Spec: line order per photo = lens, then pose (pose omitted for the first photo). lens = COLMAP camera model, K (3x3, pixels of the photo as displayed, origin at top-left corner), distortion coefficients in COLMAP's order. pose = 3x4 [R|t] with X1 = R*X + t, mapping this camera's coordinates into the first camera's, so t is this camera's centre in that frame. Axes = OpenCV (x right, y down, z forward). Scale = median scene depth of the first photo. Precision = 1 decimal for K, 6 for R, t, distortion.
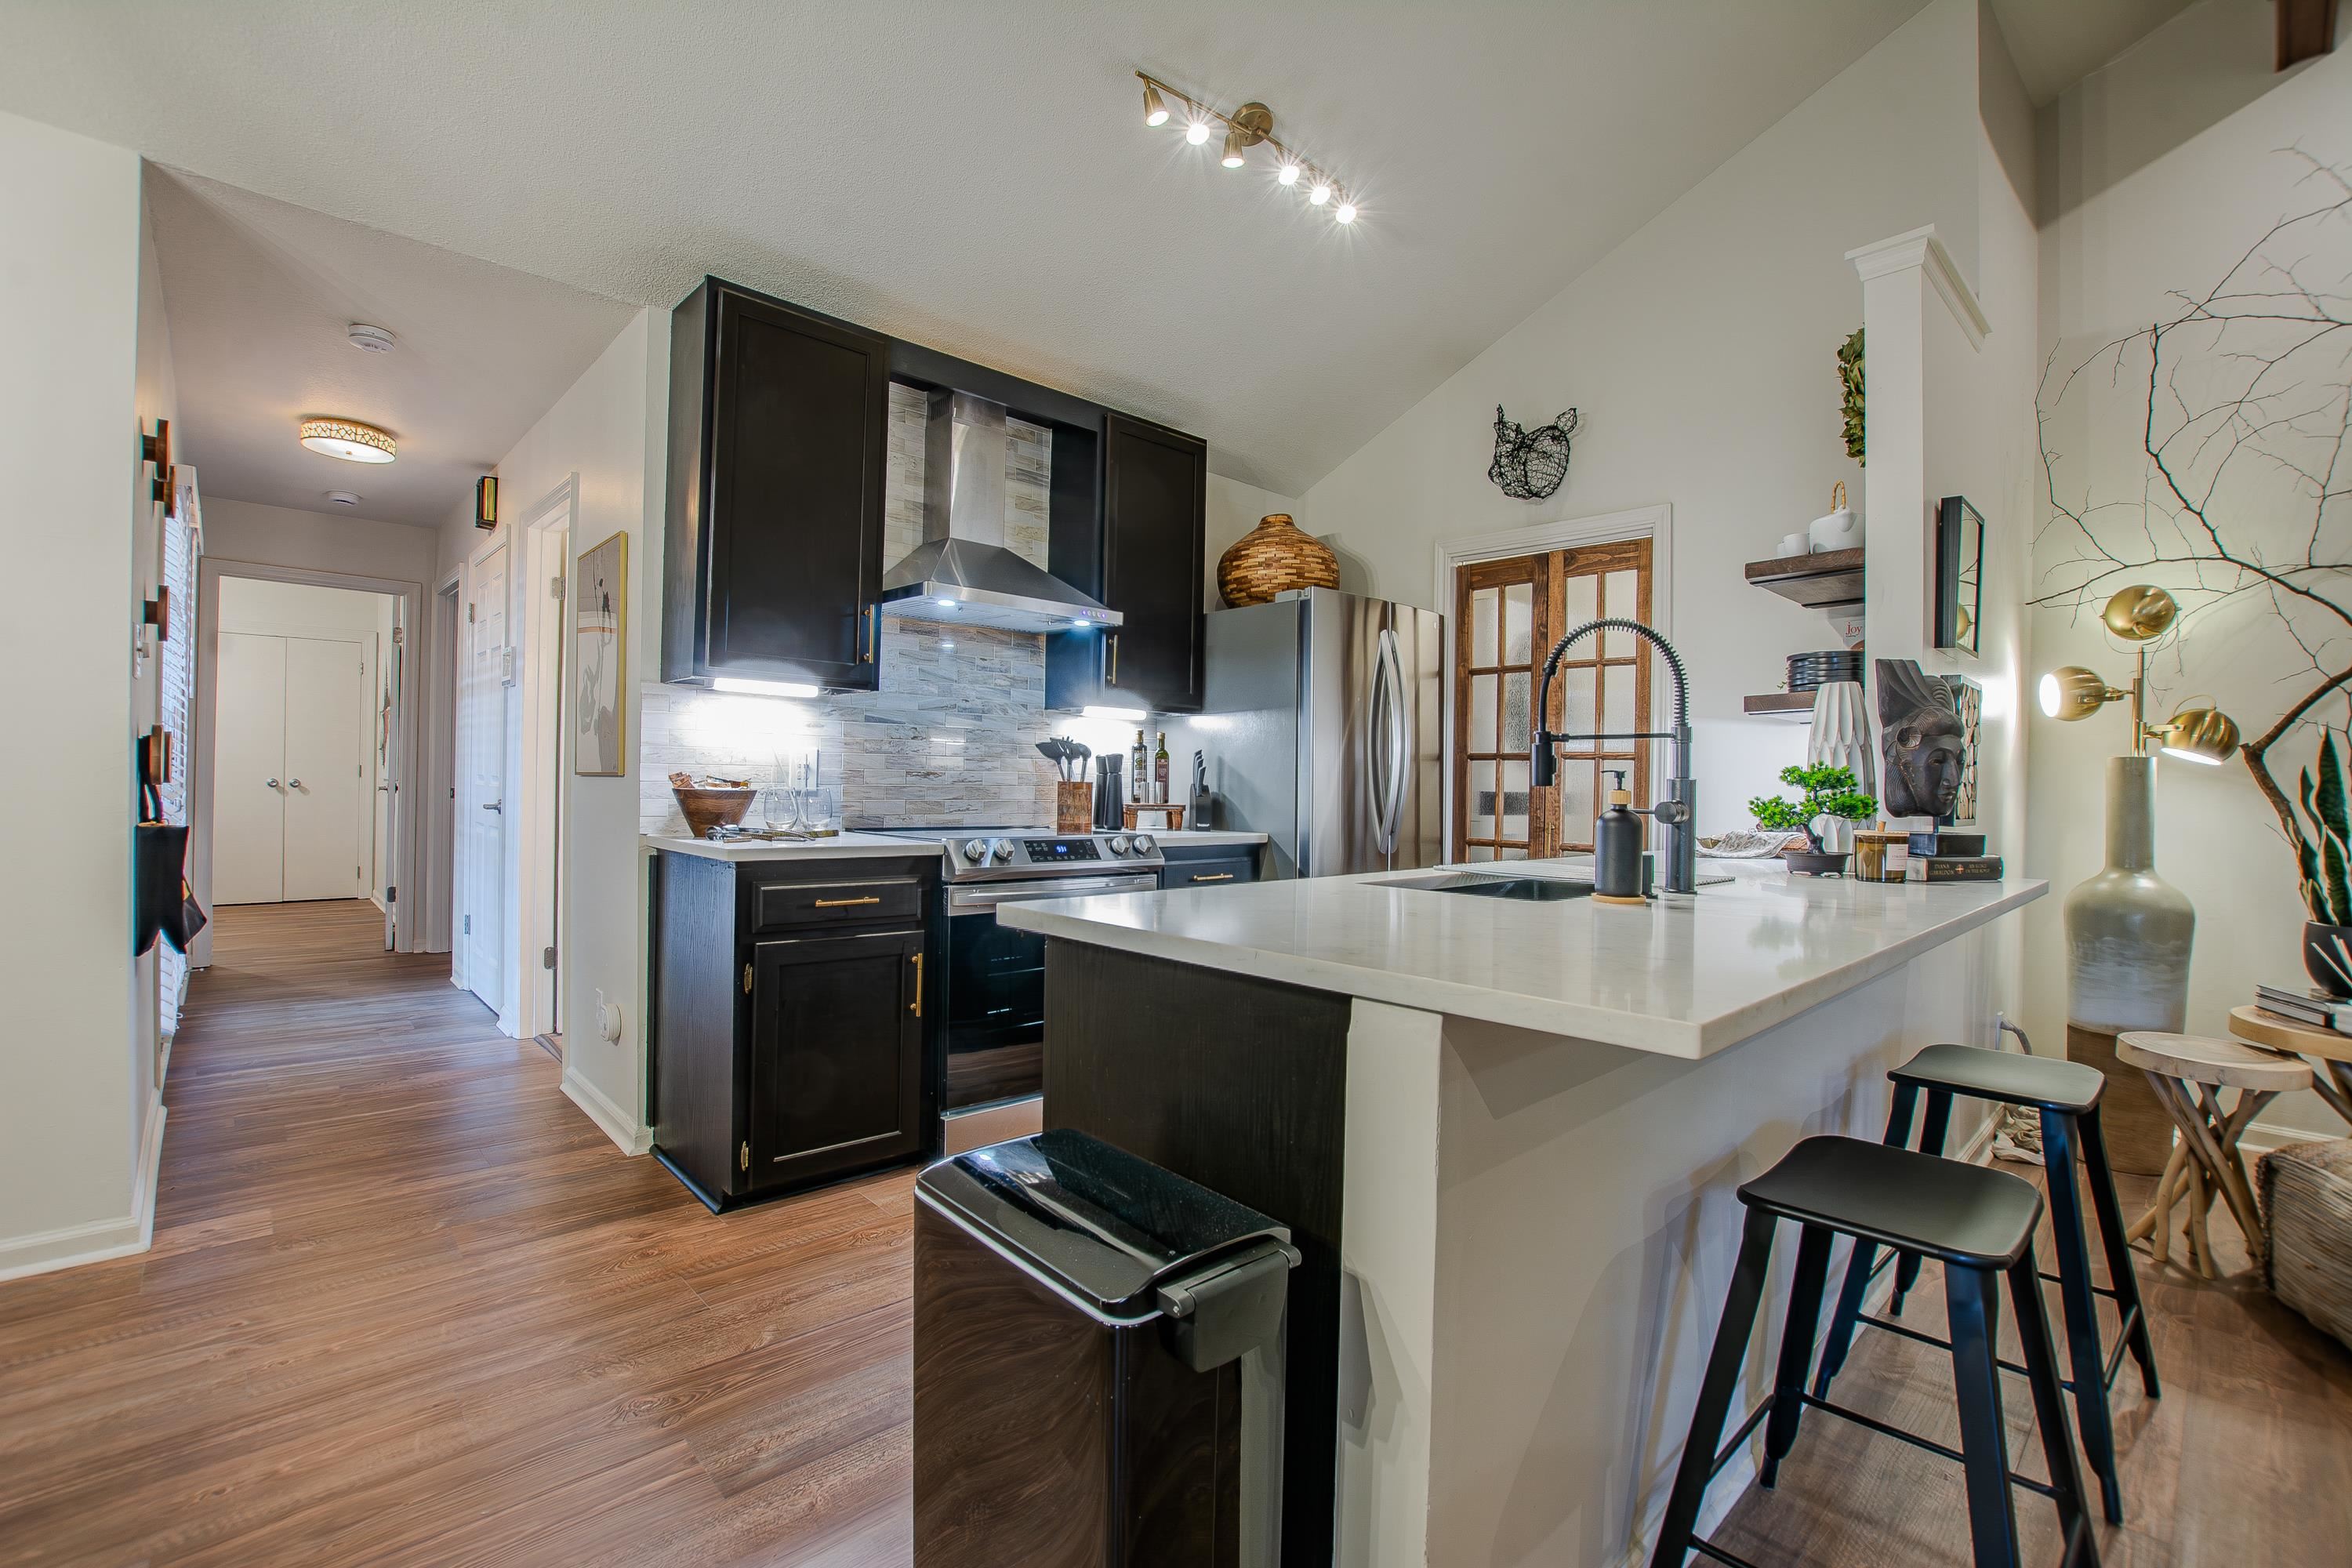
lens RADIAL K [[1041.0, 0, 1183.3], [0, 1041.0, 781.7], [0, 0, 1]] dist [-0.035629, 0.005608]
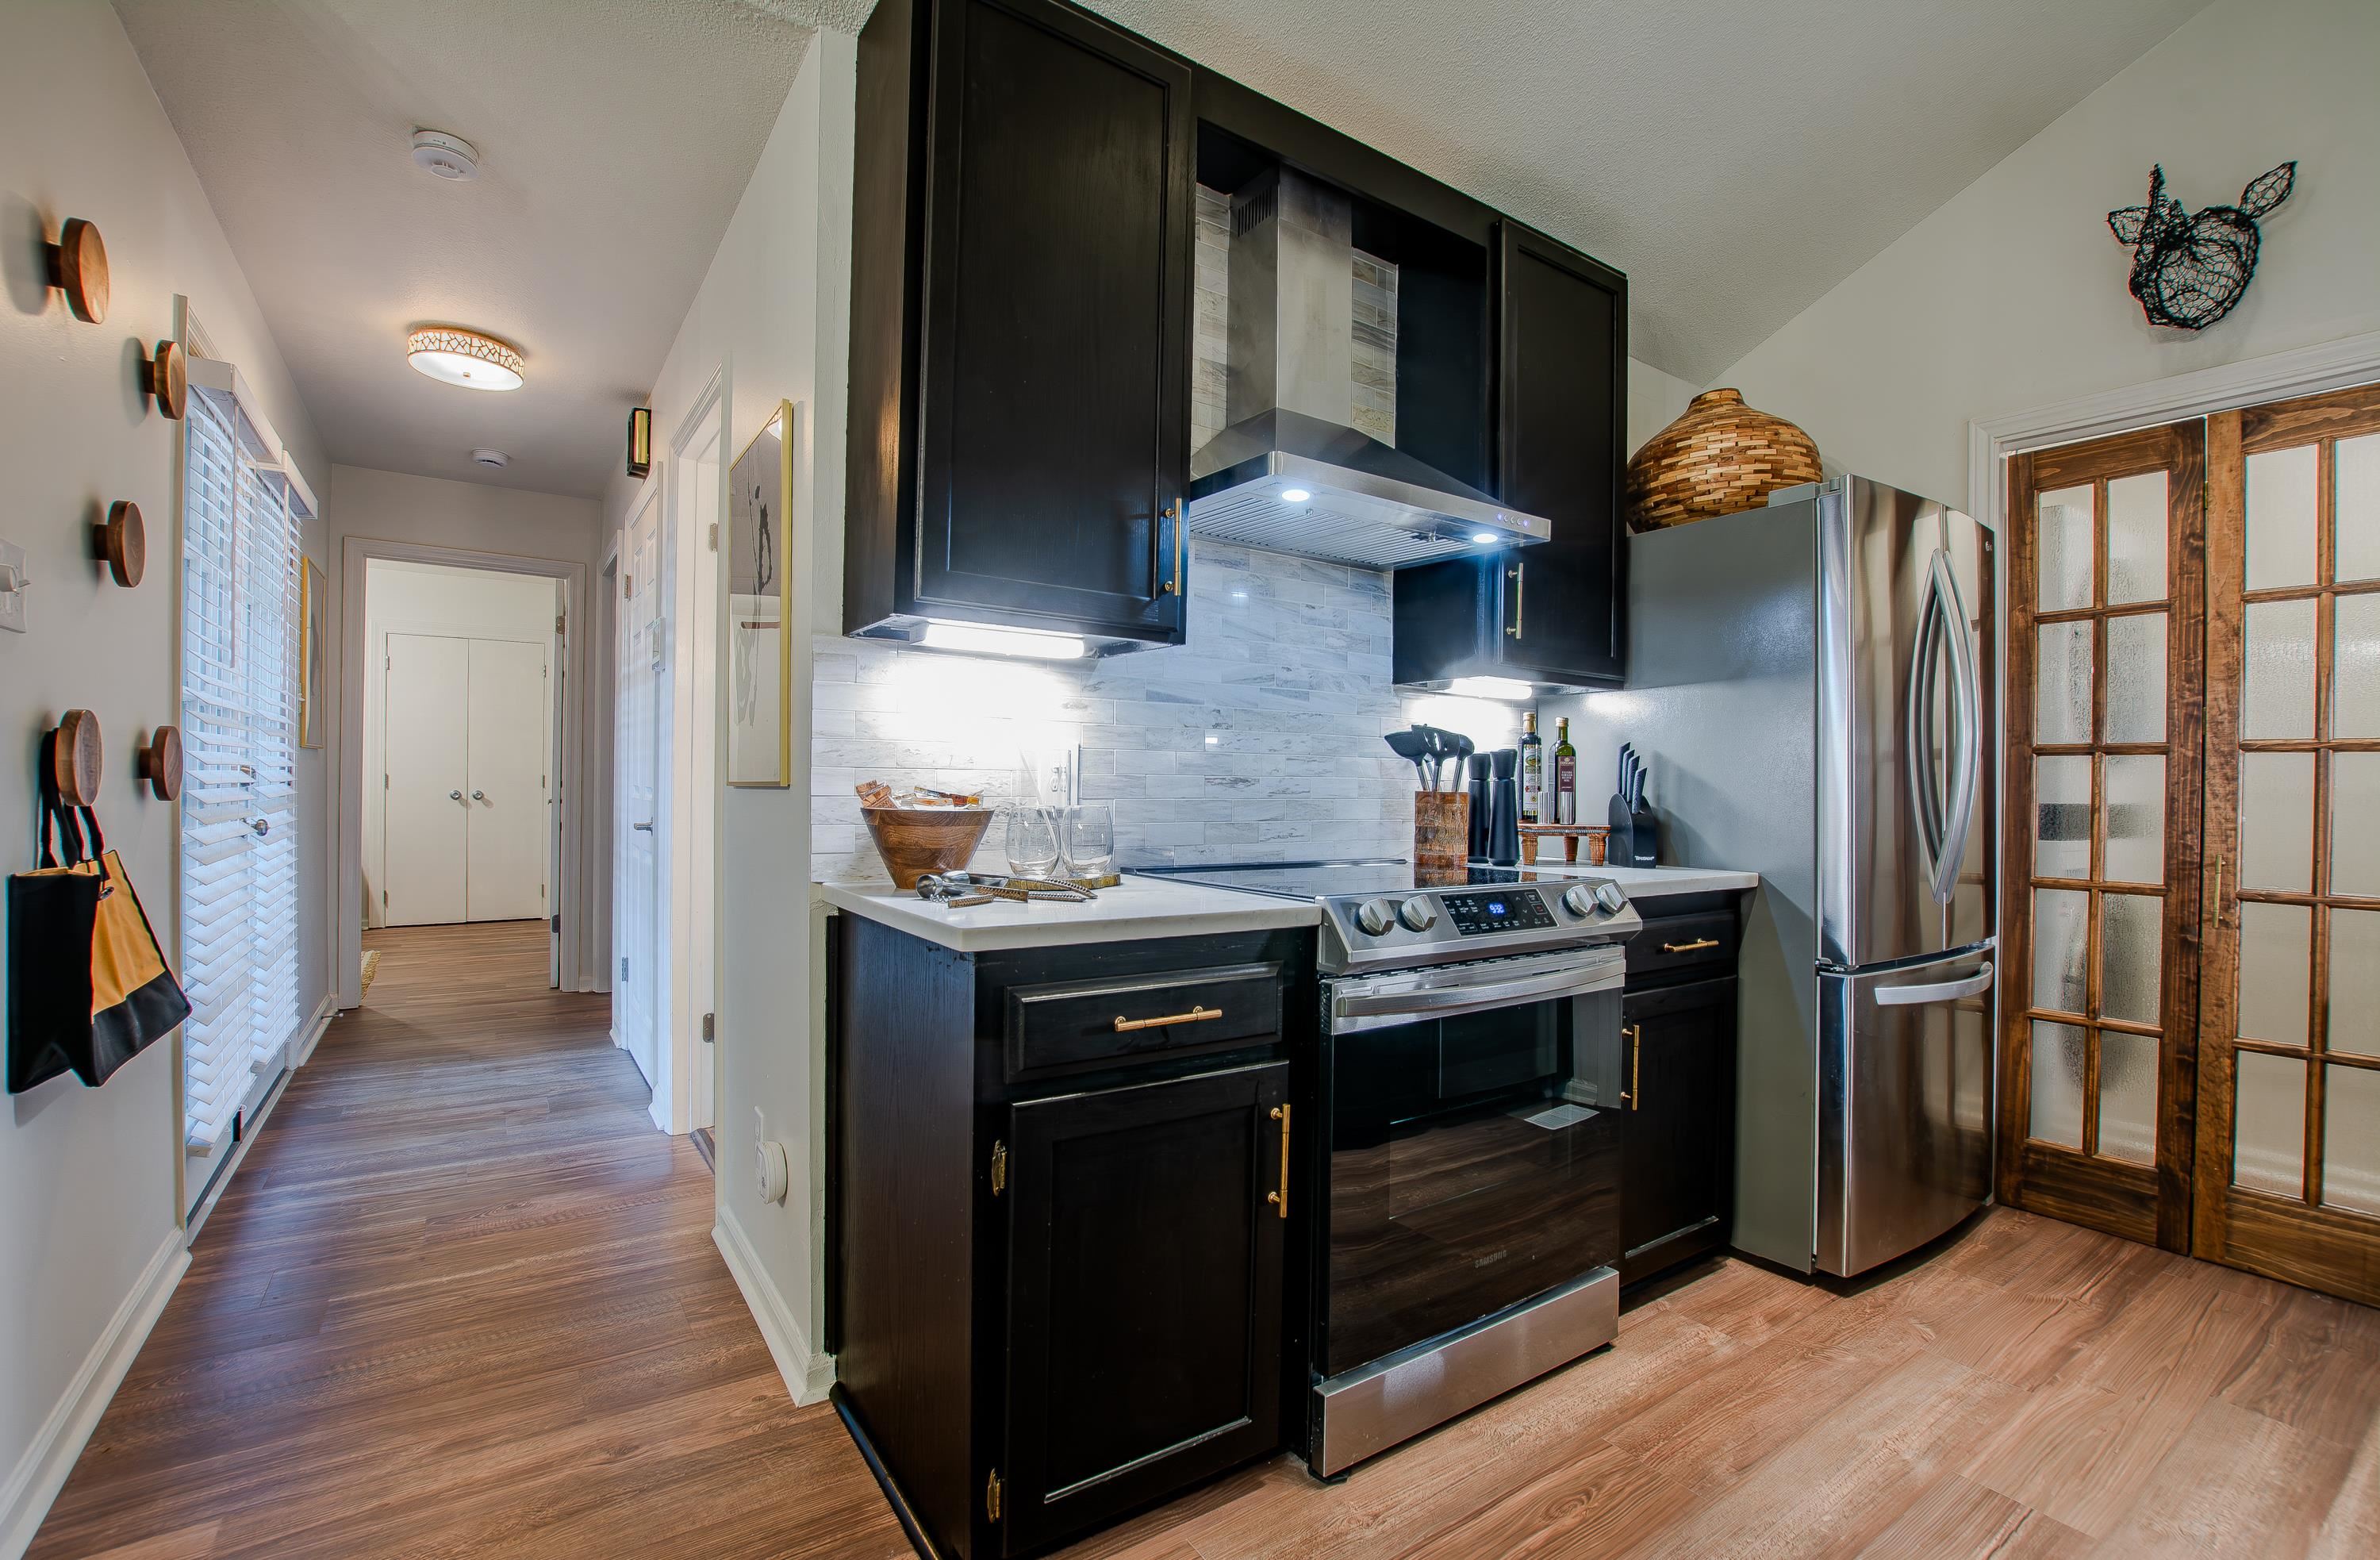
lens RADIAL K [[1052.9, 0, 1200.5], [0, 1052.9, 788.8], [0, 0, 1]] dist [-0.035783, 0.005710]
pose [[0.988777, -0.004719, -0.149328, -0.166348], [0.004859, 0.999988, 0.000572, -0.003295], [0.149323, -0.001291, 0.988788, 0.339364]]
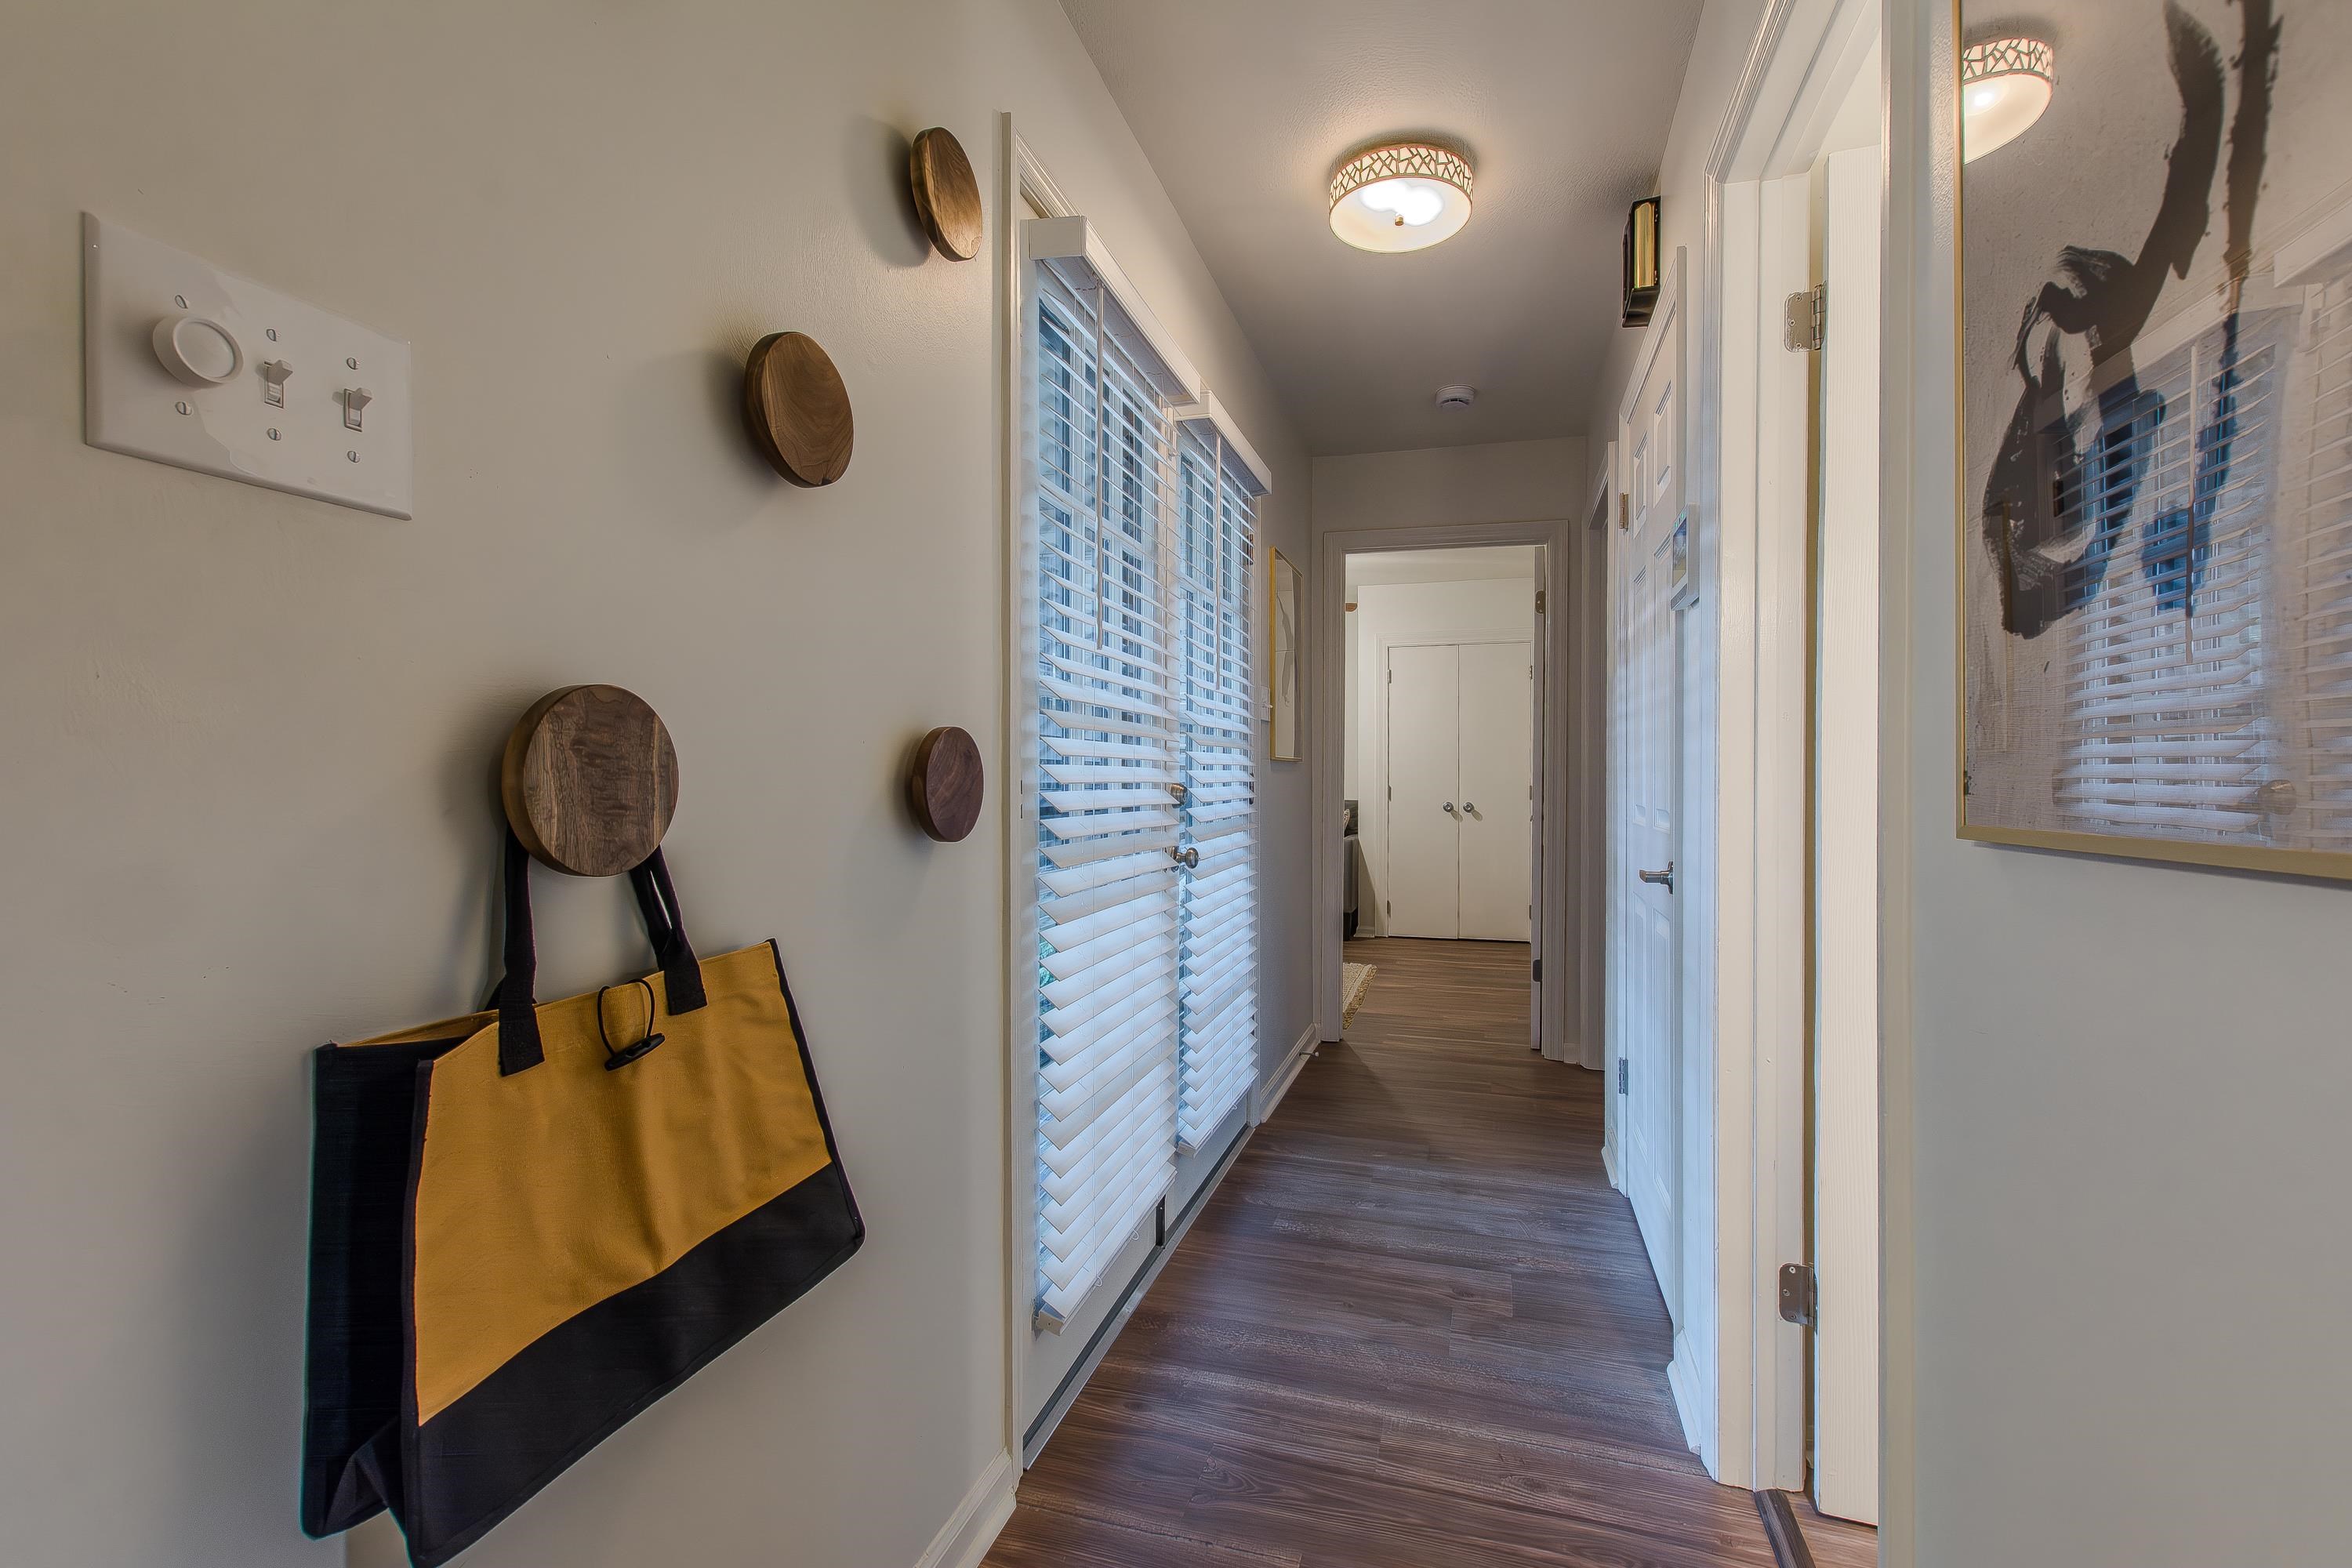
lens RADIAL K [[1018.7, 0, 1190.1], [0, 1018.7, 790.3], [0, 0, 1]] dist [0.008347, 0.000054]
pose [[0.500448, -0.011049, -0.865696, -0.457701], [0.005822, 0.999939, -0.009396, -0.013881], [0.865747, -0.000338, 0.500482, 0.707260]]
